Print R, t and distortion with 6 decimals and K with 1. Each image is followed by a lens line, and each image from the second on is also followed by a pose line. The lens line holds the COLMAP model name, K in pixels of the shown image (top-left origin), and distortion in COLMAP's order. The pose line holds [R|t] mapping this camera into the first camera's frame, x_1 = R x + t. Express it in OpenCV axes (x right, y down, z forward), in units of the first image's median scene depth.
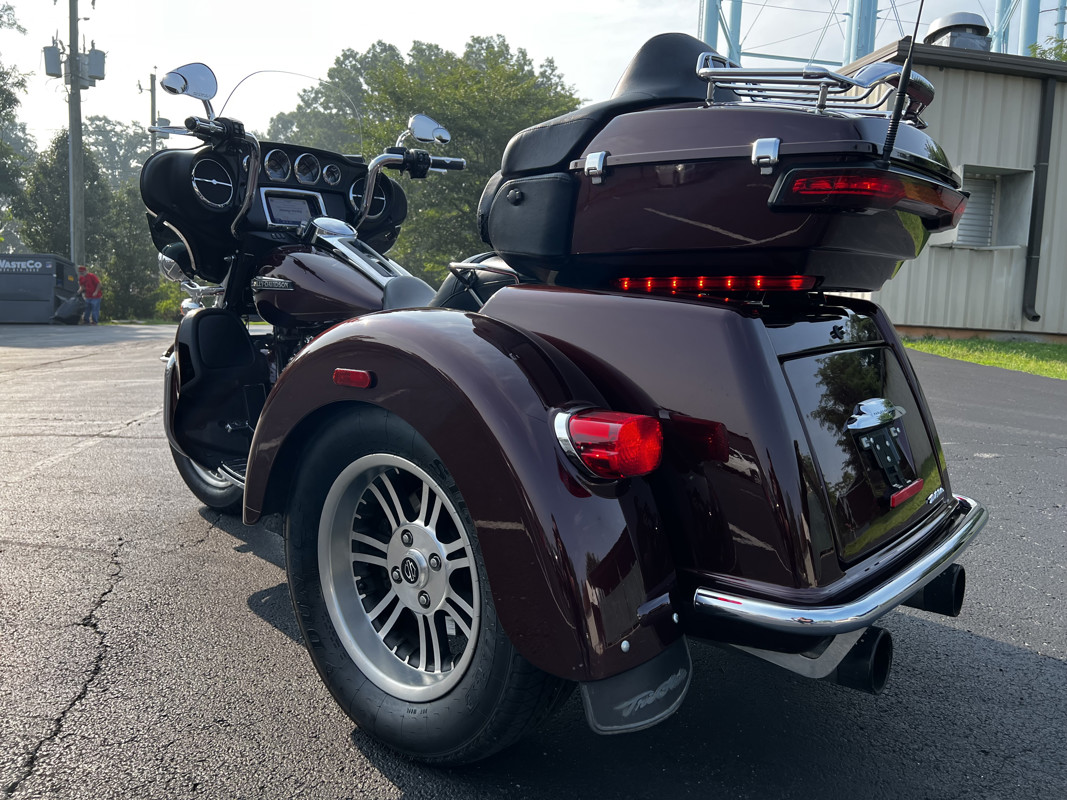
lens RADIAL K [[810.2, 0, 536.4], [0, 810.2, 399.6], [0, 0, 1]] dist [0.030060, -0.027875]
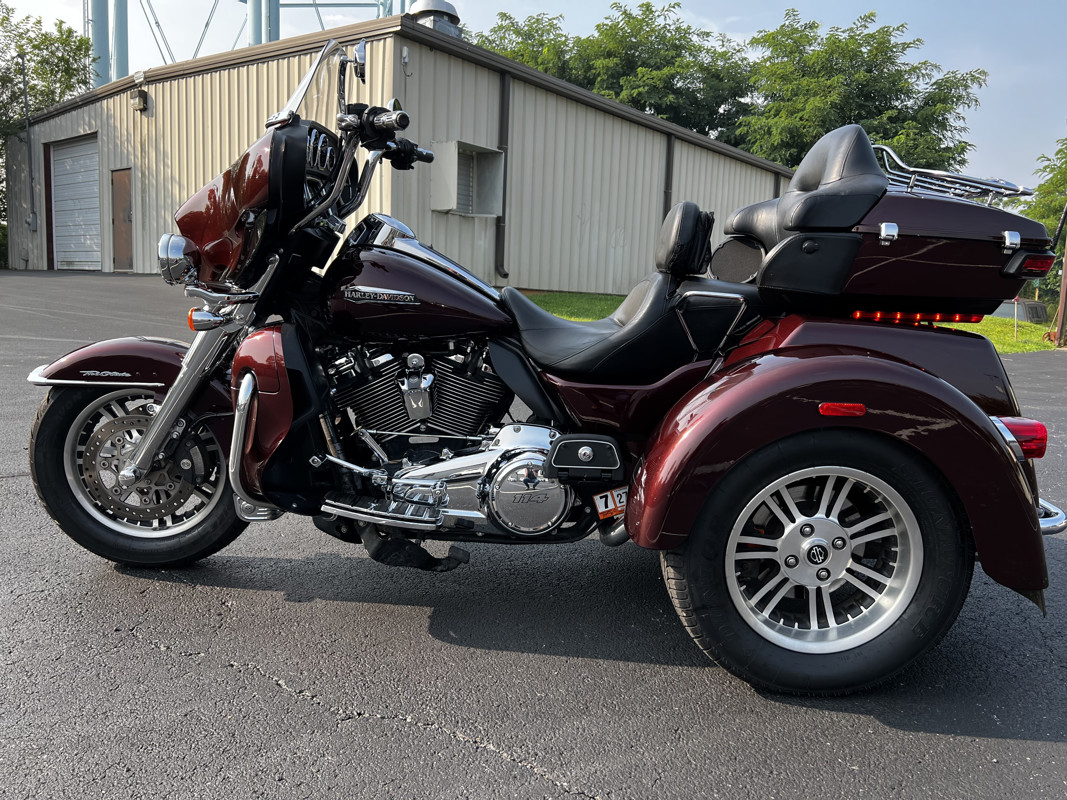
lens RADIAL K [[810.2, 0, 539.8], [0, 810.2, 403.2], [0, 0, 1]] dist [0.030060, -0.027875]
pose [[0.763220, -0.095005, 0.639116, -0.787678], [0.048119, 0.994742, 0.090406, -0.097225], [-0.644344, -0.038247, 0.763779, 0.203433]]
